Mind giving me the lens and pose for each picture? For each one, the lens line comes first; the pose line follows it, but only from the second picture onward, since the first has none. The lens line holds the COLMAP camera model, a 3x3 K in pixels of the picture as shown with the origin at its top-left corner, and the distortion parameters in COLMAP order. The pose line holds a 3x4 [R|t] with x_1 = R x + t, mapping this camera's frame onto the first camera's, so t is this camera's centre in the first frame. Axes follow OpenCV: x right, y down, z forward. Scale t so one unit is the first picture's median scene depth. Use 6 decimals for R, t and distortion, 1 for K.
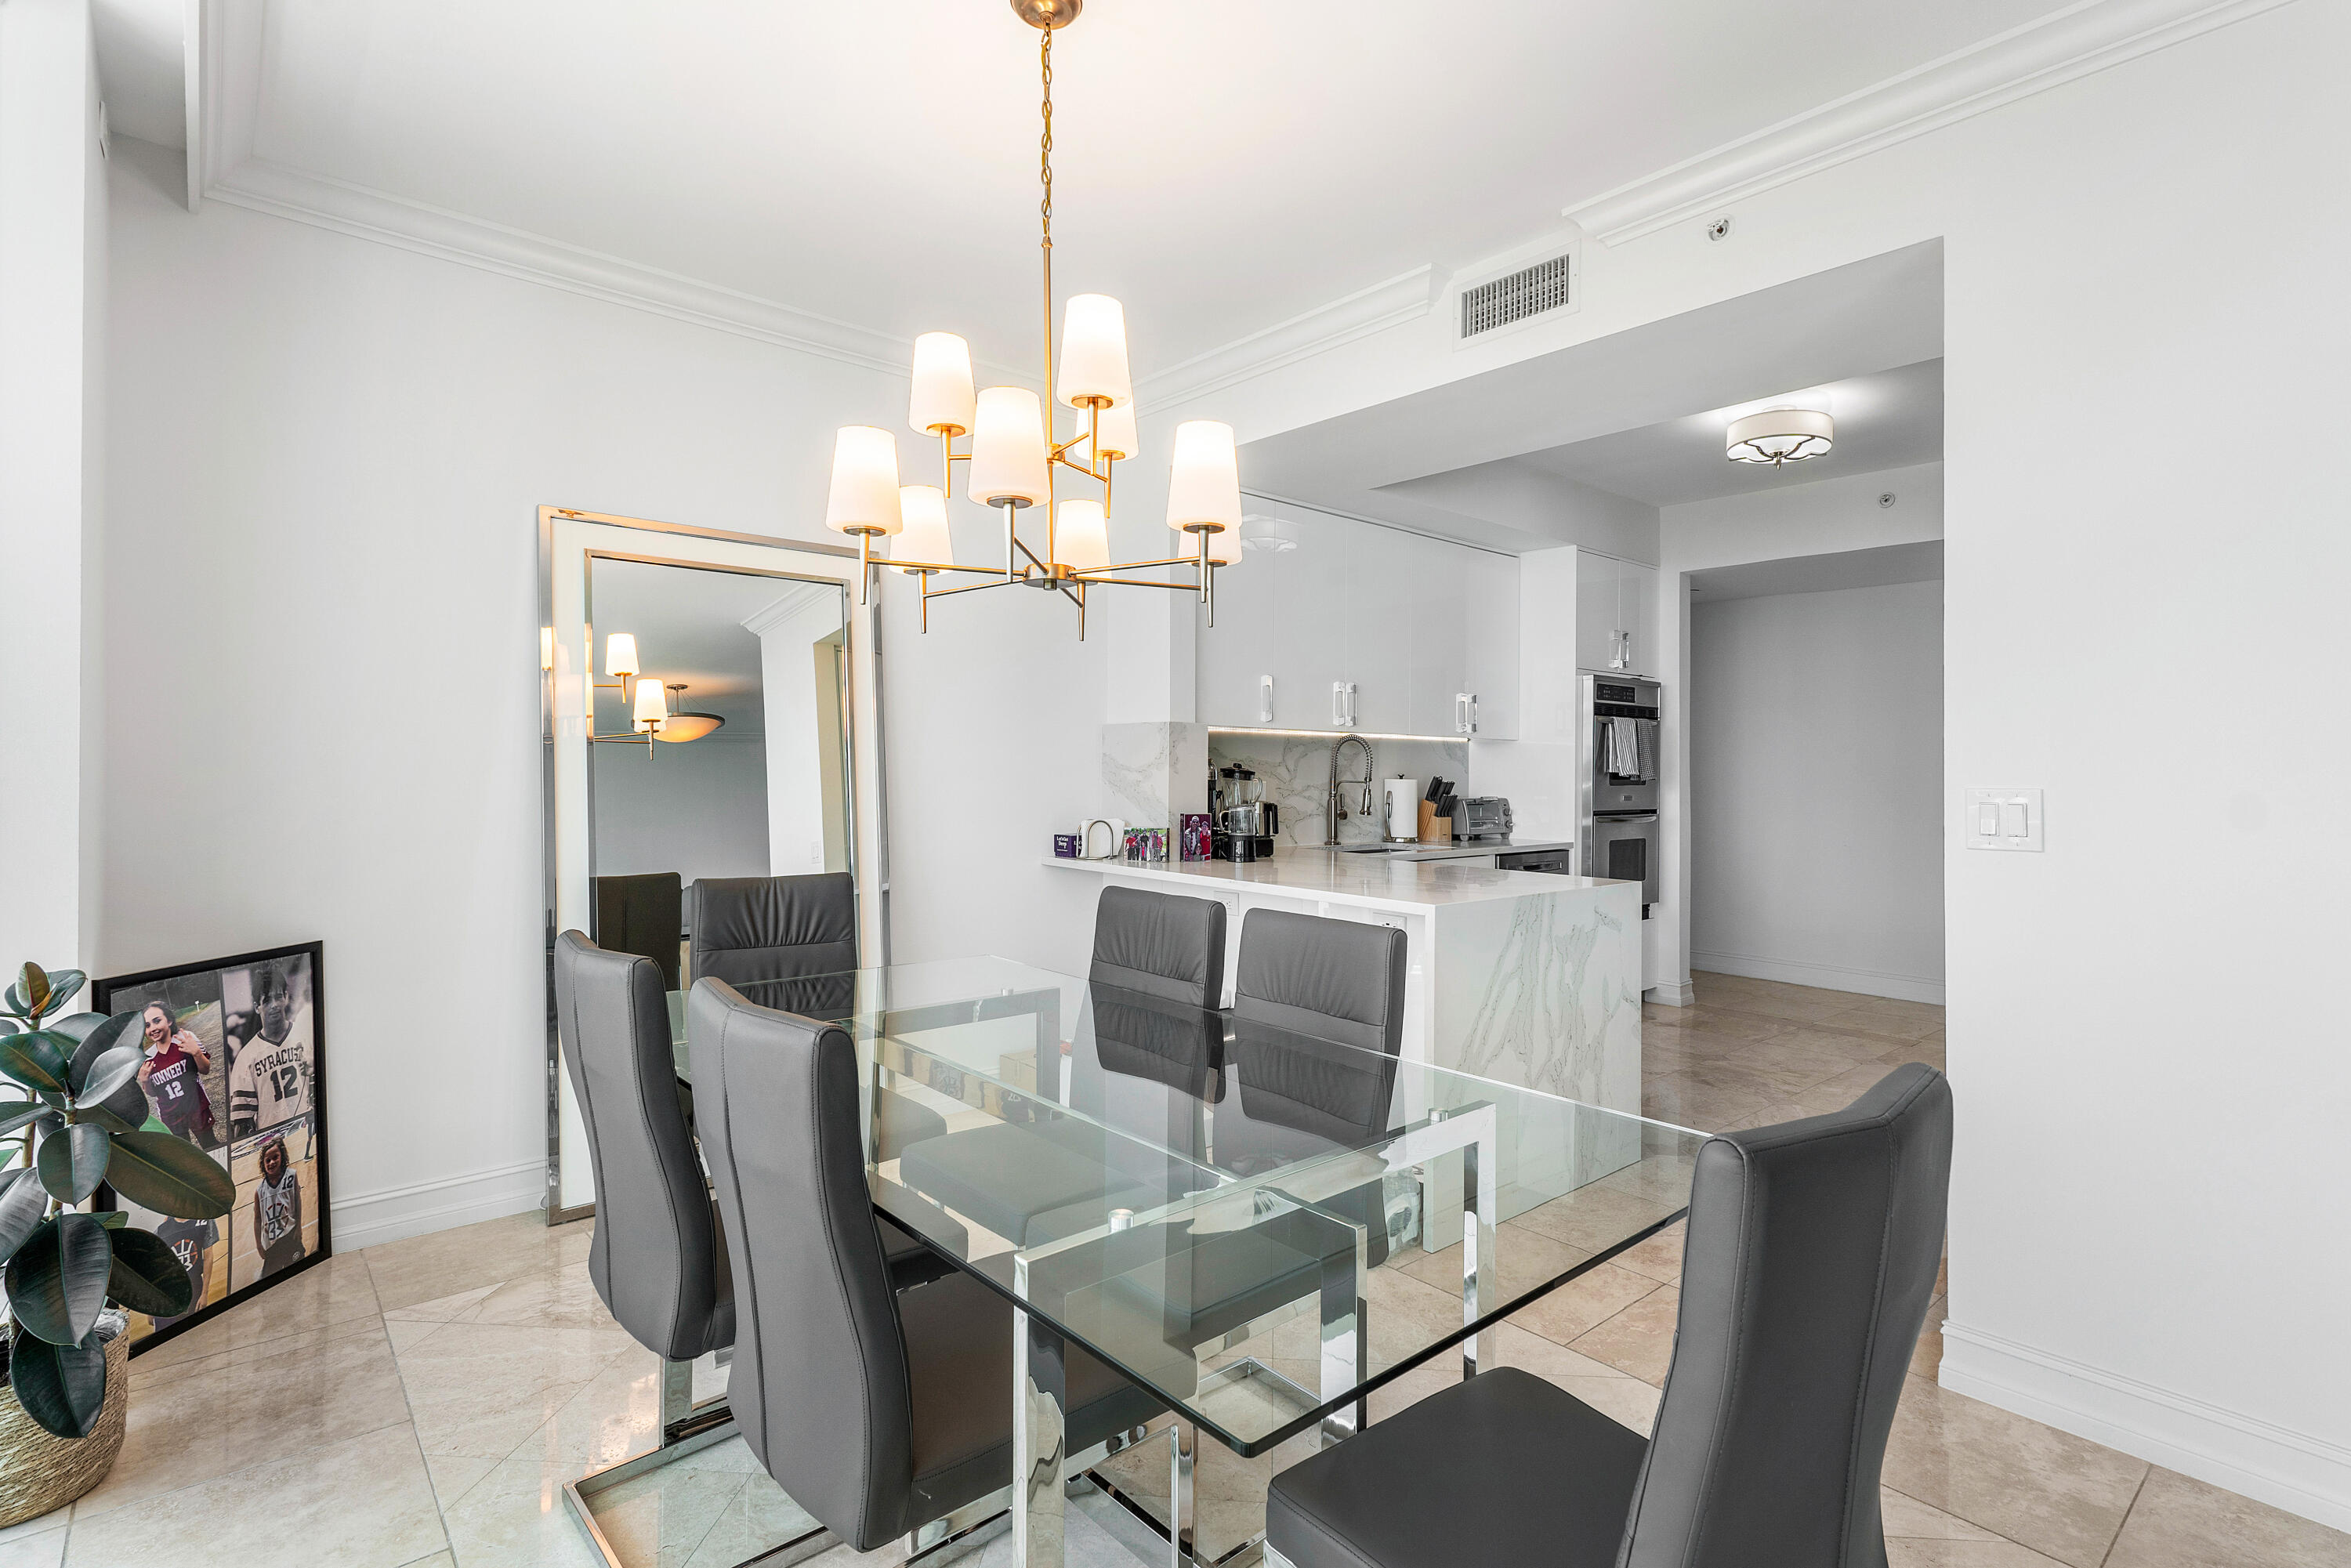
lens RADIAL K [[1174.8, 0, 1188.2], [0, 1174.8, 782.0], [0, 0, 1]] dist [-0.000542, 0.000147]
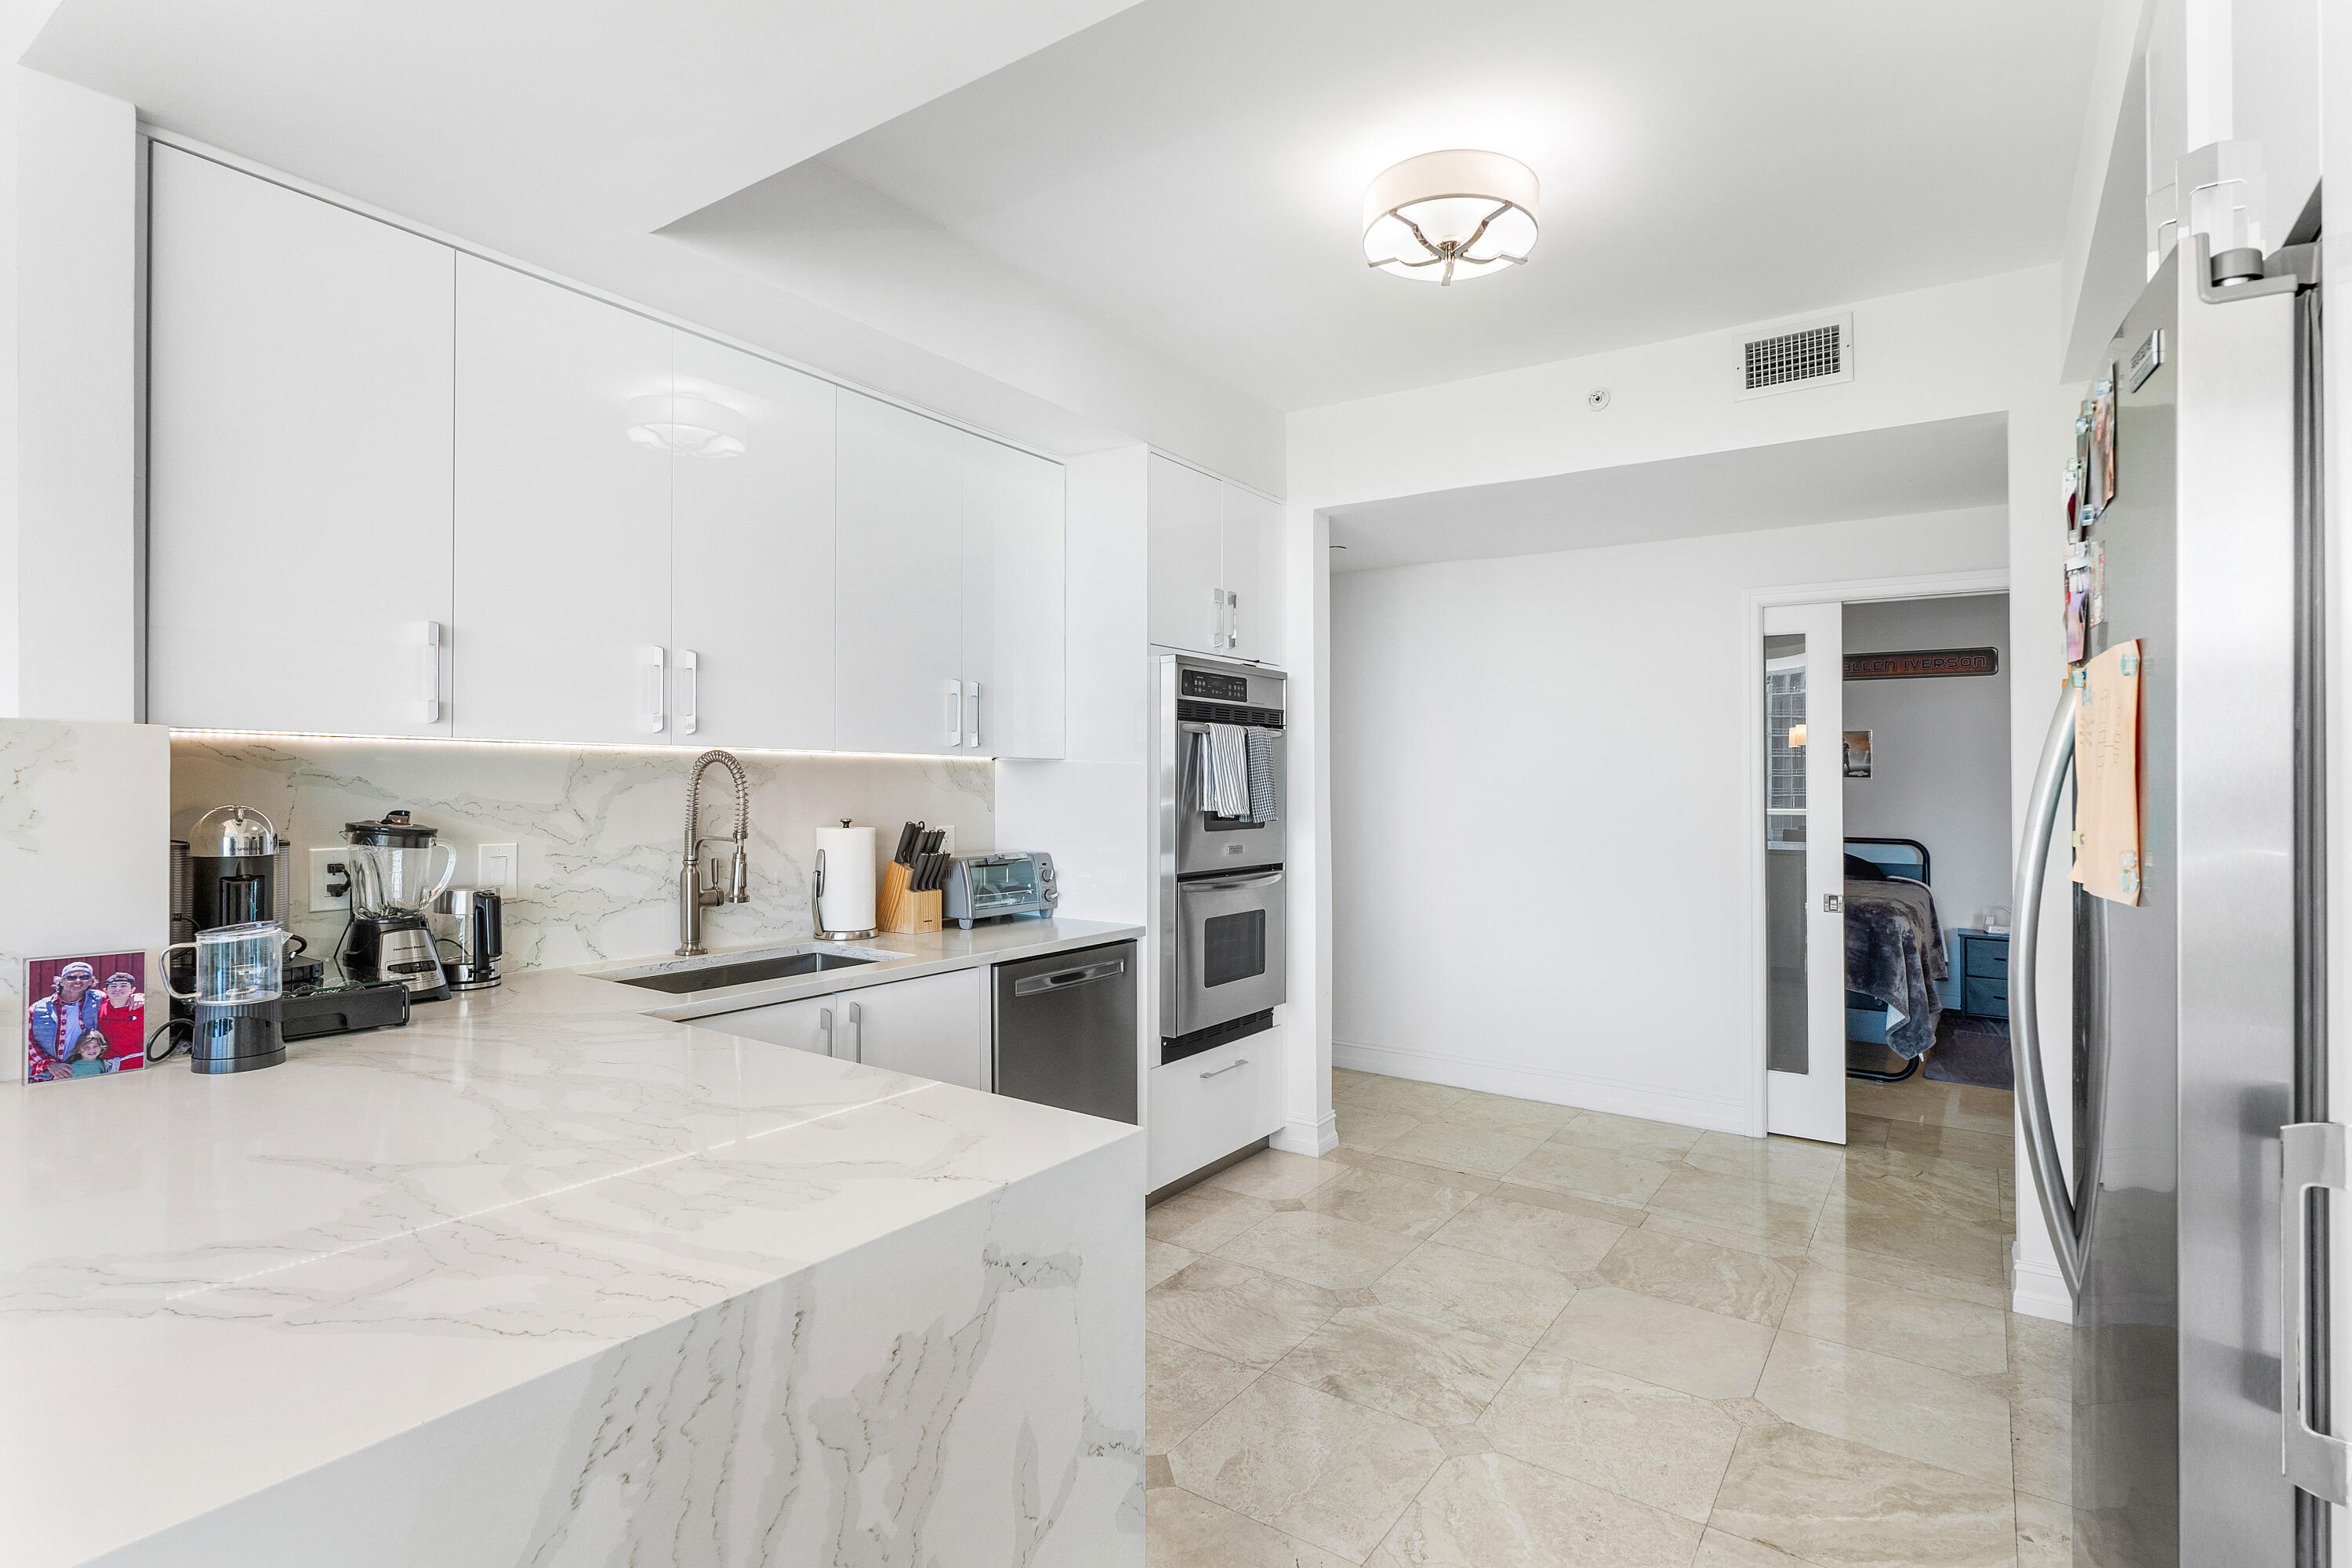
lens RADIAL K [[1157.1, 0, 1184.1], [0, 1157.1, 778.9], [0, 0, 1]] dist [0.013726, -0.000603]
pose [[0.970352, -0.001527, 0.241692, 0.202994], [0.004221, 0.999935, -0.010629, -0.019356], [-0.241660, 0.011334, 0.970295, 0.409504]]
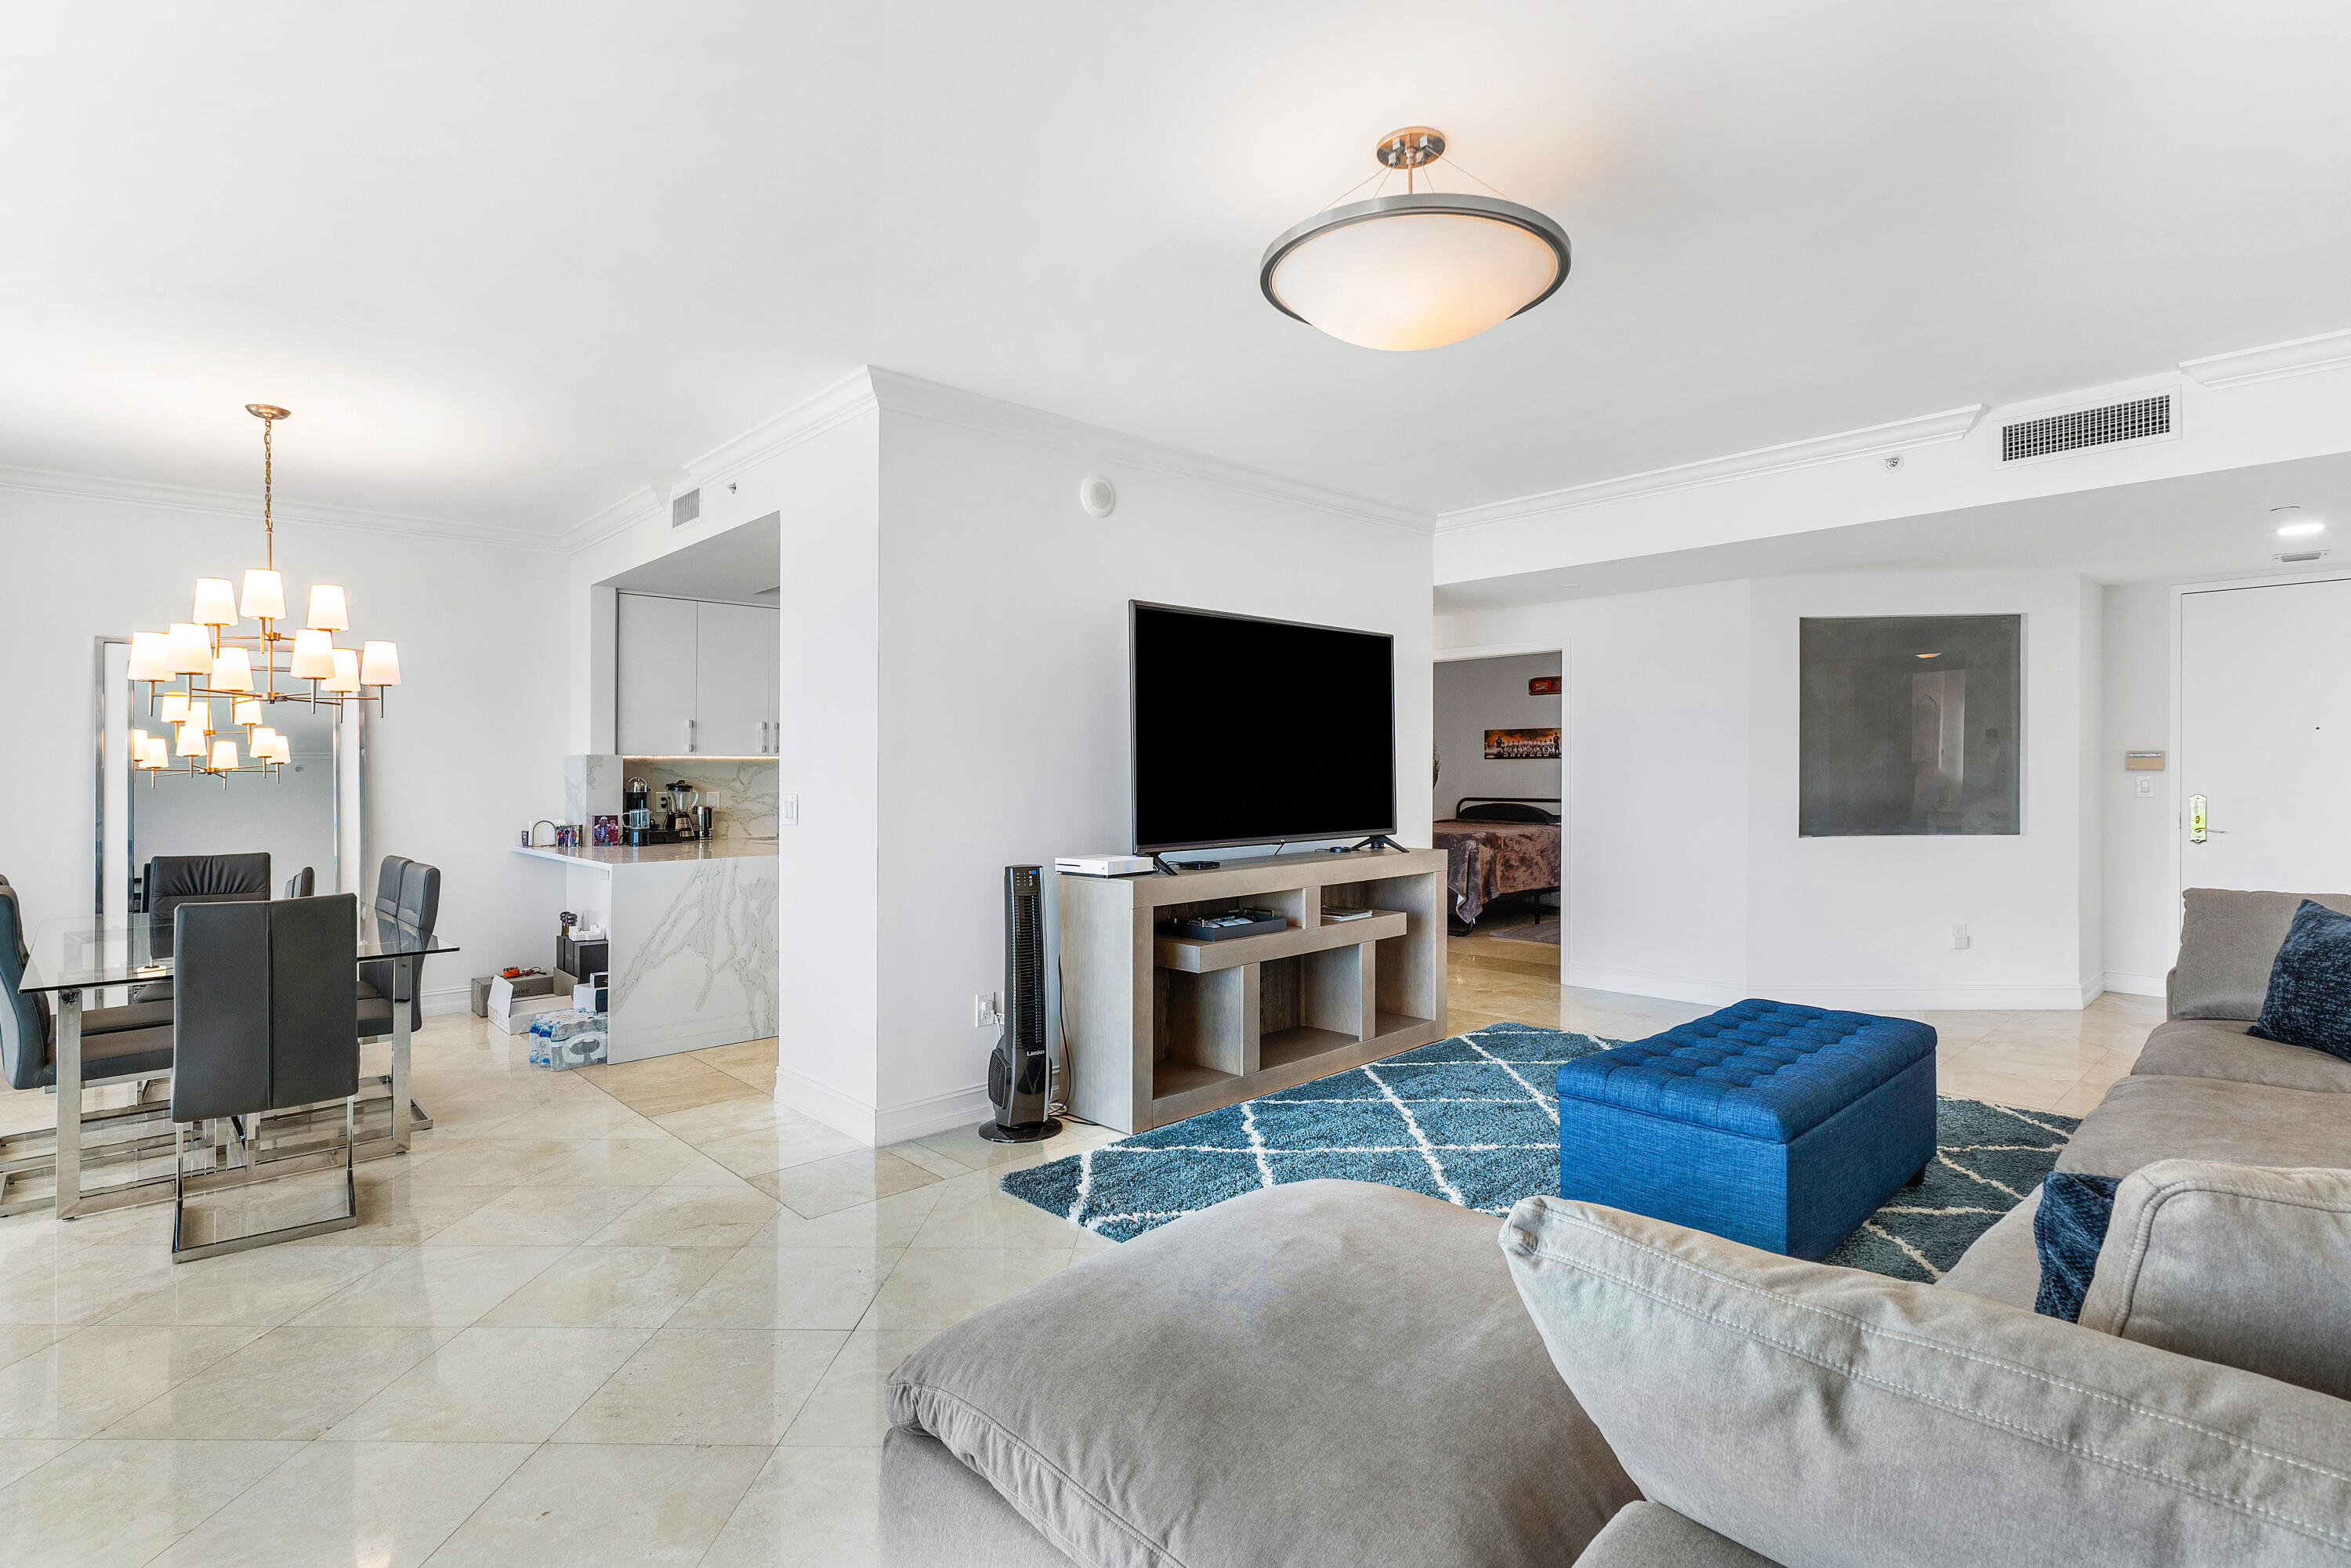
lens RADIAL K [[1150.0, 0, 1209.7], [0, 1150.0, 740.7], [0, 0, 1]] dist [-0.001440, -0.000530]
pose [[0.998885, -0.016692, 0.044150, 0.551915], [0.018571, 0.998924, -0.042492, 0.006963], [-0.043393, 0.043265, 0.998121, -0.397721]]
